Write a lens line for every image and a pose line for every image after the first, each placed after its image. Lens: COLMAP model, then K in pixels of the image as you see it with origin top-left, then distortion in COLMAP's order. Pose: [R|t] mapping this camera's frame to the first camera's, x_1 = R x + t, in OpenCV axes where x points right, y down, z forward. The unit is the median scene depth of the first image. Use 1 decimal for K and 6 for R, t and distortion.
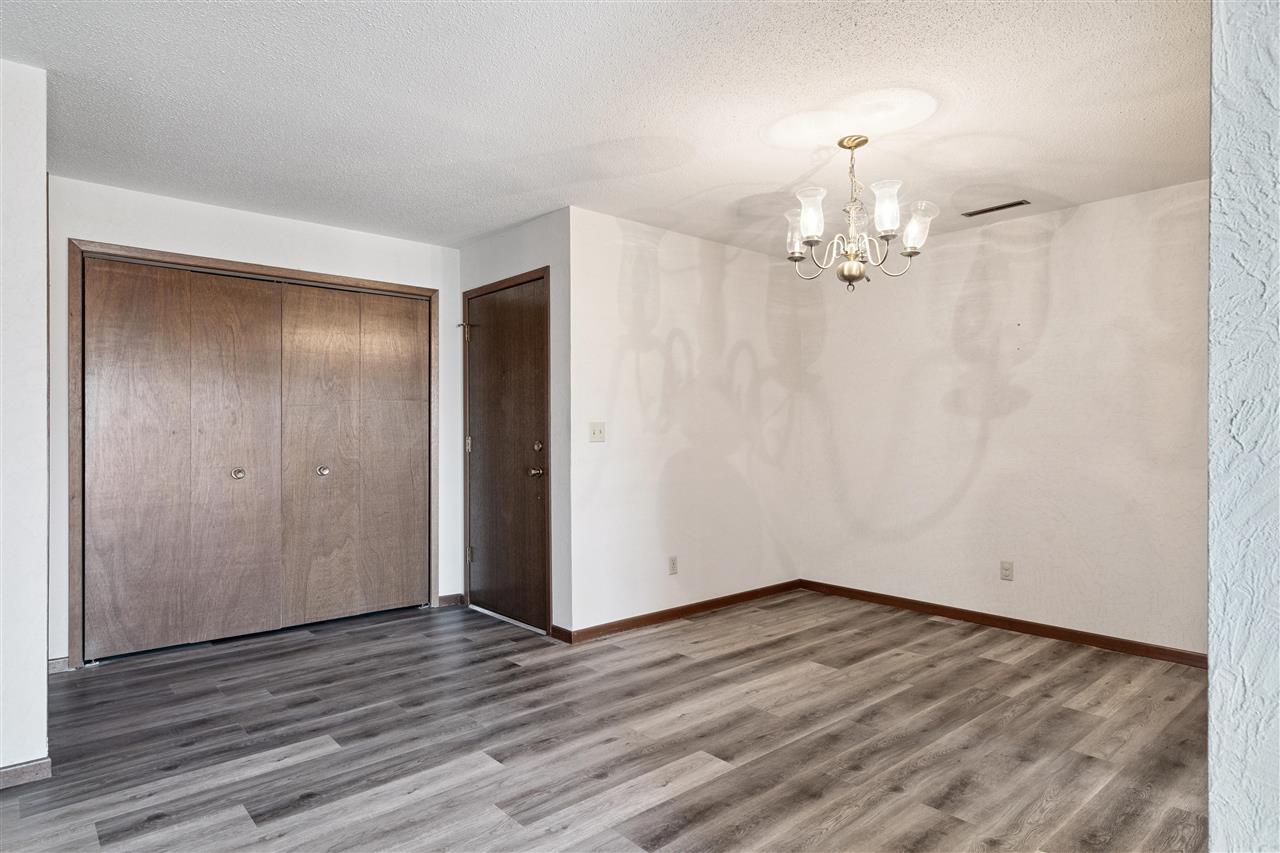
lens RADIAL K [[723.6, 0, 637.0], [0, 723.6, 433.1], [0, 0, 1]] dist [0.003774, 0.000024]
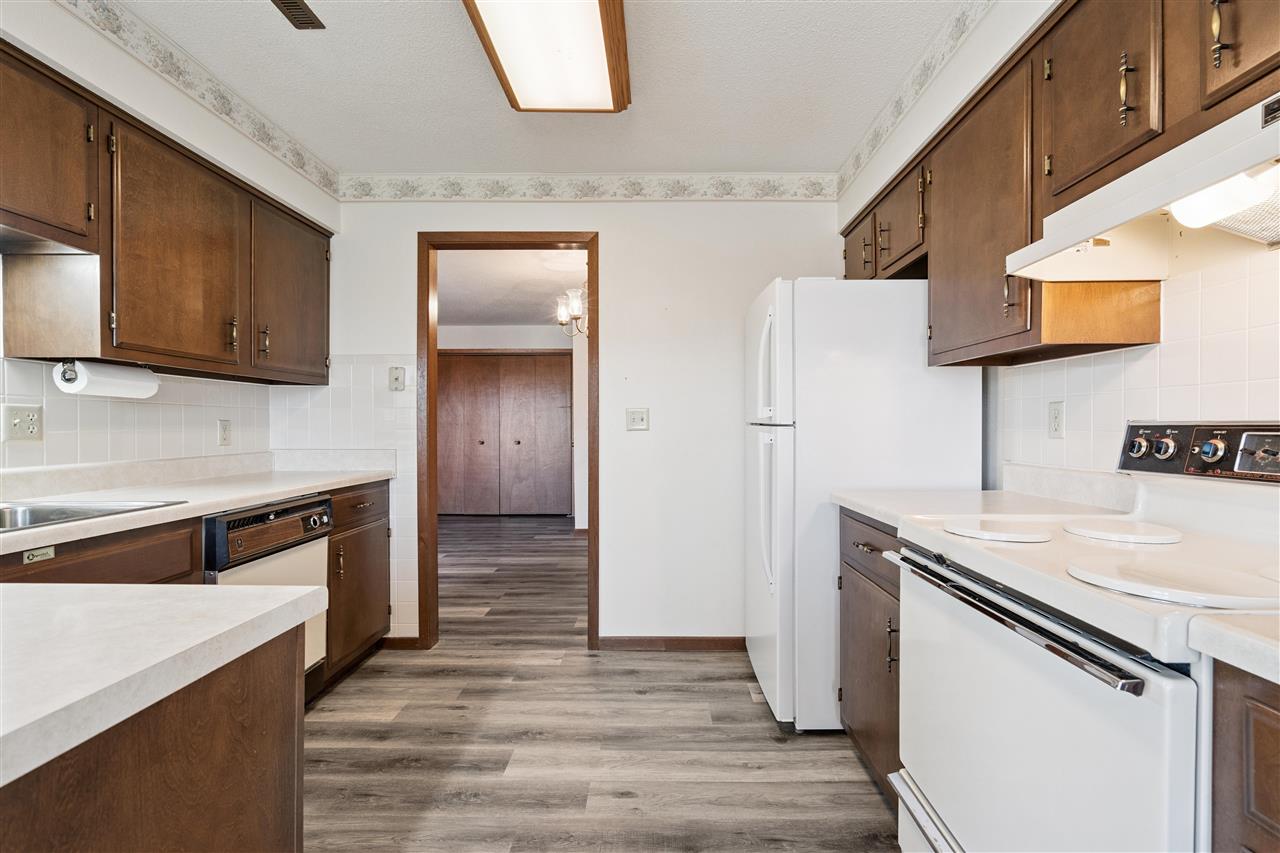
lens RADIAL K [[585.7, 0, 655.0], [0, 585.7, 430.0], [0, 0, 1]] dist [0.001432, 0.000736]
pose [[0.749318, 0.002810, -0.662204, 1.290061], [-0.000324, 0.999992, 0.003877, 0.010410], [0.662210, -0.002691, 0.749313, -0.013510]]
